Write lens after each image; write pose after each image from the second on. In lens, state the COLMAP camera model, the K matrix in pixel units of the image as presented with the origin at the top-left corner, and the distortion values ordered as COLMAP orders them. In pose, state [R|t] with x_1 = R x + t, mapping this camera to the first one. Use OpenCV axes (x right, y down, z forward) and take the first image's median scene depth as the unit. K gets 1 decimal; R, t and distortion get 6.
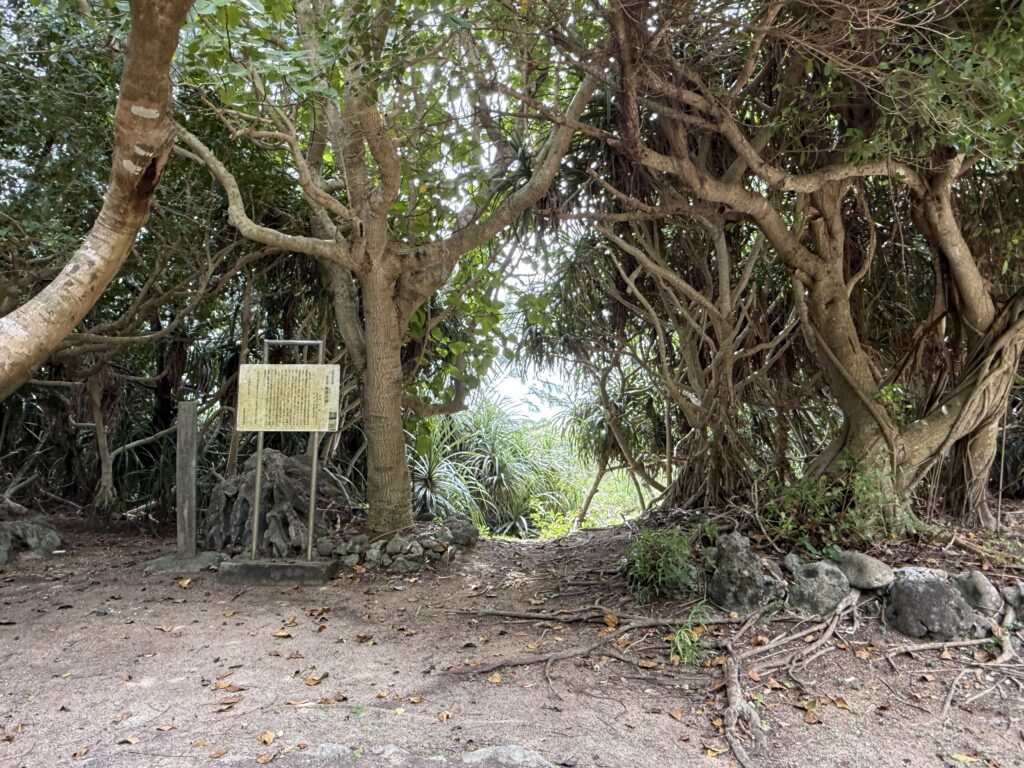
lens RADIAL K [[697.0, 0, 511.2], [0, 697.0, 376.0], [0, 0, 1]] dist [-0.001173, -0.000758]
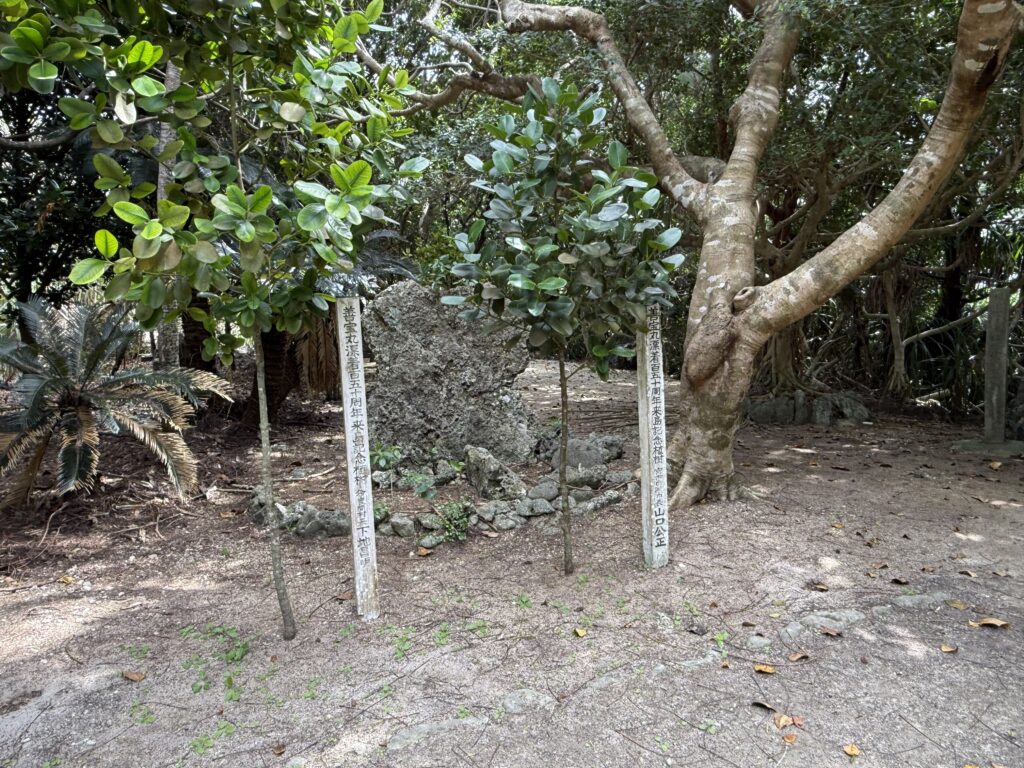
lens RADIAL K [[697.0, 0, 511.2], [0, 697.0, 376.0], [0, 0, 1]] dist [-0.001173, -0.000758]
pose [[0.534914, 0.067513, -0.842205, 0.004867], [0.060904, 0.991128, 0.118133, 0.002251], [0.842709, -0.114485, 0.526056, -0.124038]]
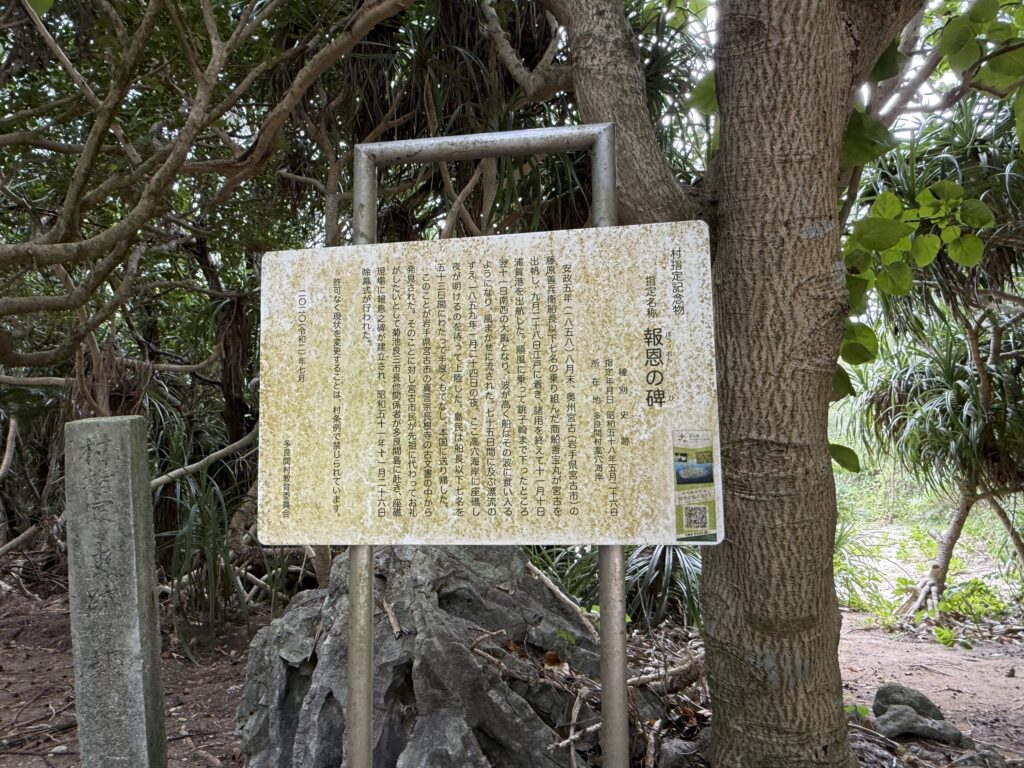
lens RADIAL K [[697.0, 0, 511.2], [0, 697.0, 376.0], [0, 0, 1]] dist [-0.001173, -0.000758]
pose [[0.988095, -0.040326, -0.148462, -0.278267], [0.043921, 0.998814, 0.021011, 0.023656], [0.147439, -0.027281, 0.988695, 0.792779]]
